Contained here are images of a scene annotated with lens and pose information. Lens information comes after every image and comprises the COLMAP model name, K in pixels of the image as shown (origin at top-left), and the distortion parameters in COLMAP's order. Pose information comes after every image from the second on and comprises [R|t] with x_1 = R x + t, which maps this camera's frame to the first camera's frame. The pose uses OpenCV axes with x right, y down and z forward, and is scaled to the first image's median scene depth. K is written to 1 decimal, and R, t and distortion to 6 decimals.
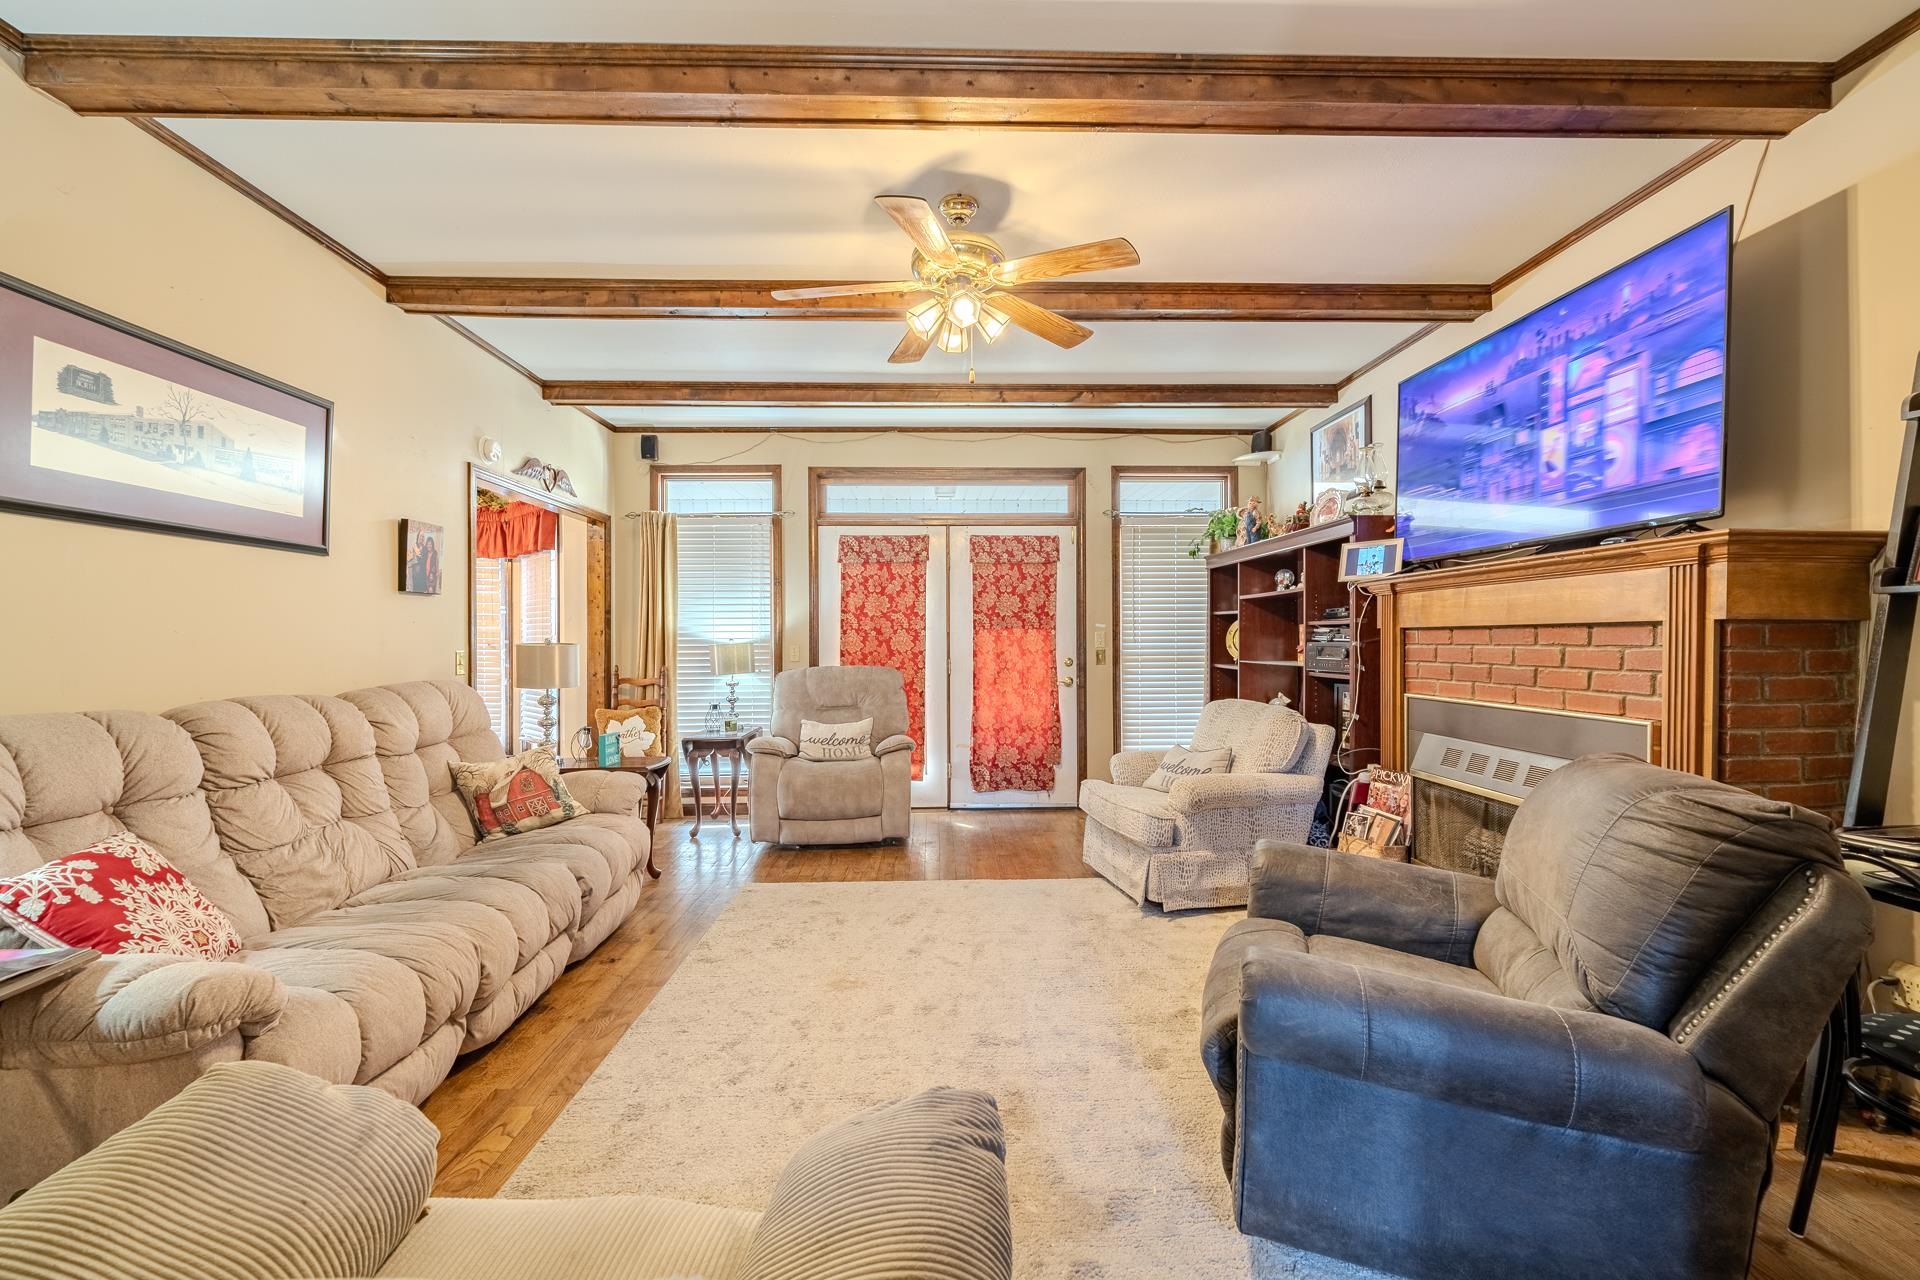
lens RADIAL K [[772.2, 0, 957.6], [0, 772.2, 645.0], [0, 0, 1]] dist [-0.000510, 0.000494]
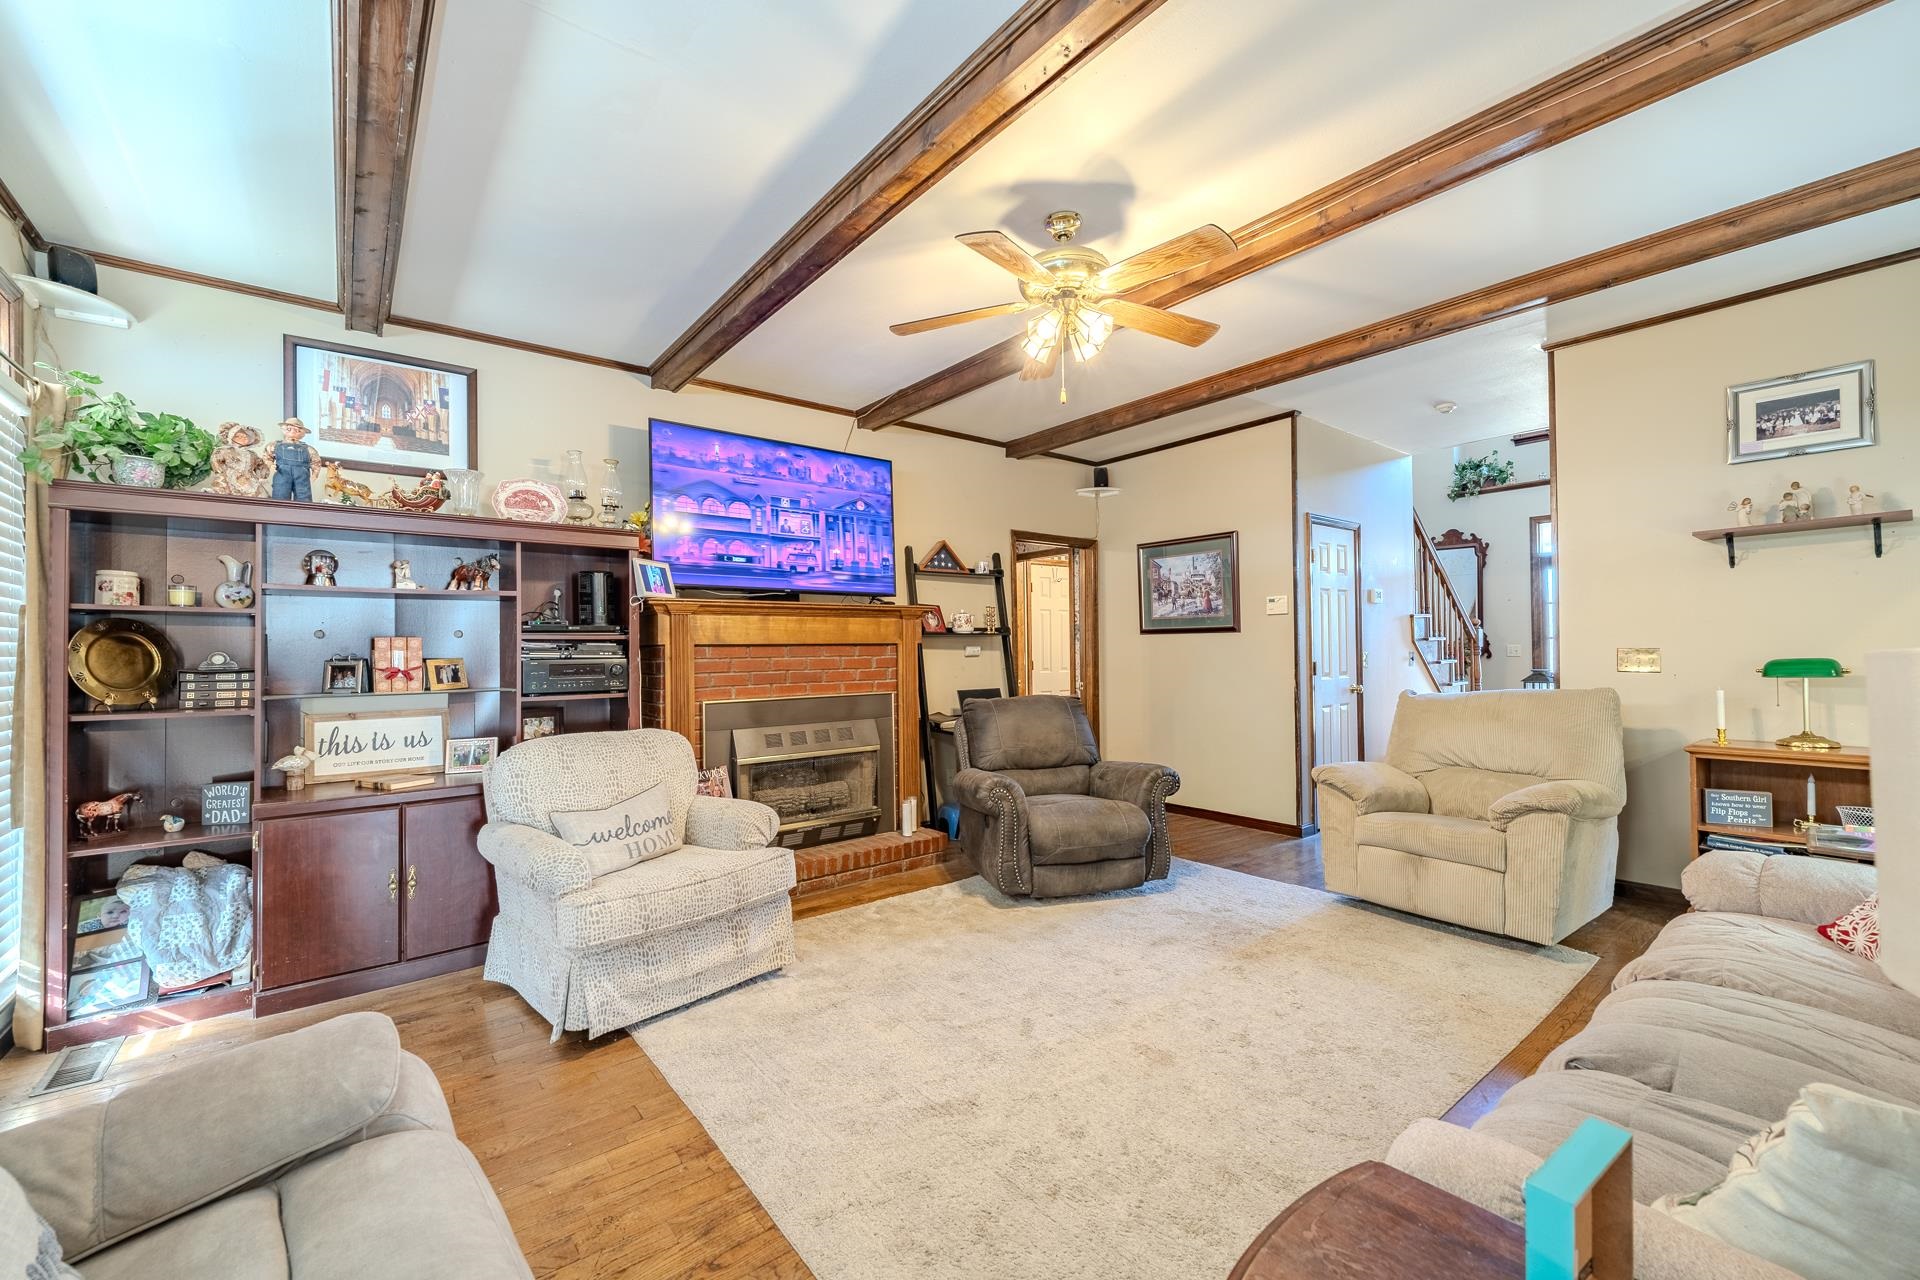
lens RADIAL K [[772.2, 0, 957.6], [0, 772.2, 645.0], [0, 0, 1]] dist [-0.000510, 0.000494]
pose [[-0.598657, 0.016048, 0.800845, -0.671098], [0.019533, 0.999794, -0.005433, -0.005584], [-0.800767, 0.012391, -0.598848, 1.604093]]
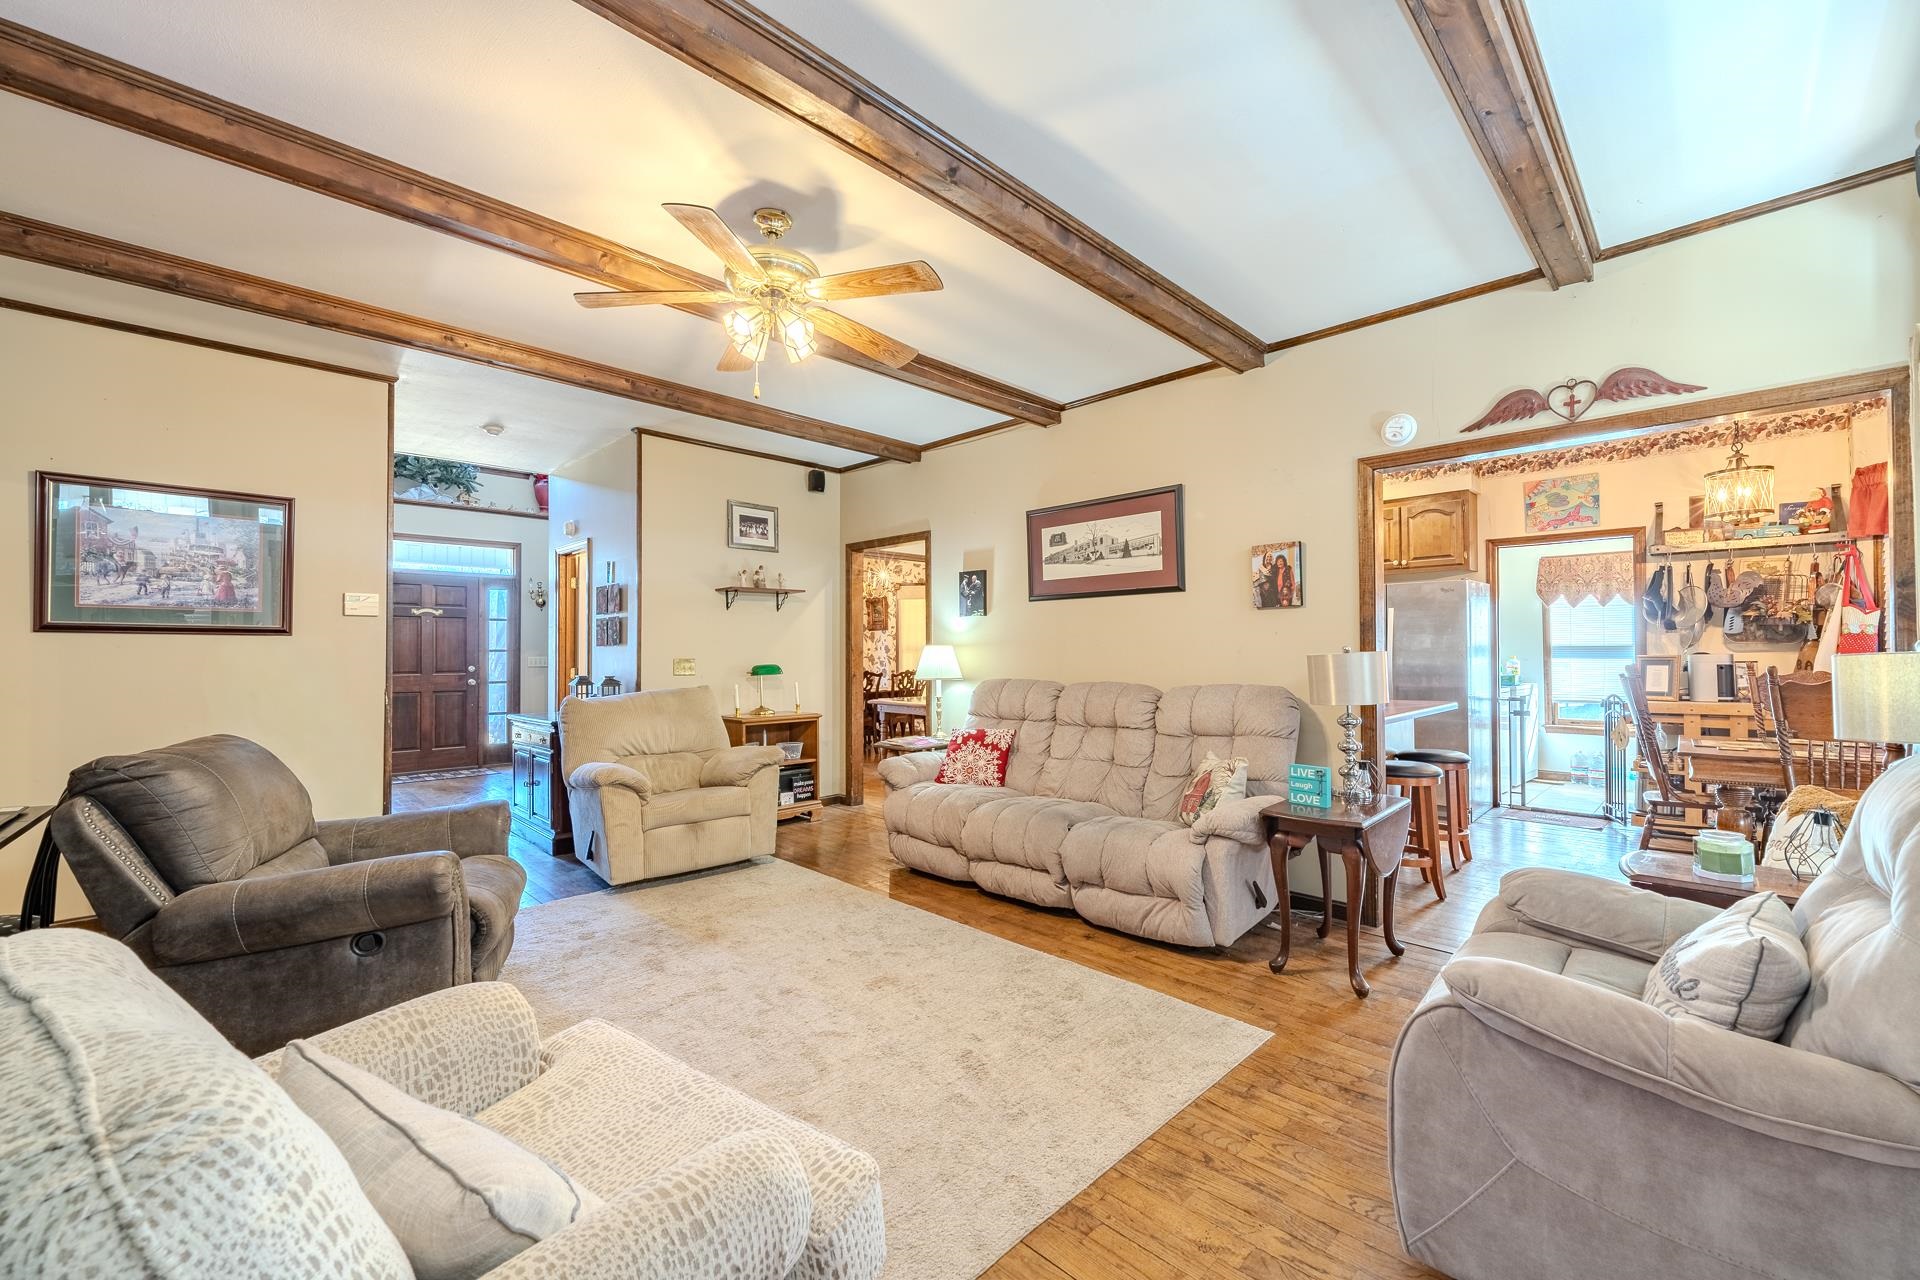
lens RADIAL K [[772.2, 0, 957.6], [0, 772.2, 645.0], [0, 0, 1]] dist [-0.000510, 0.000494]
pose [[-0.729180, -0.002645, -0.684316, 0.474404], [0.001196, 0.999986, -0.005139, -0.008158], [0.684320, -0.004566, -0.729167, 1.756010]]
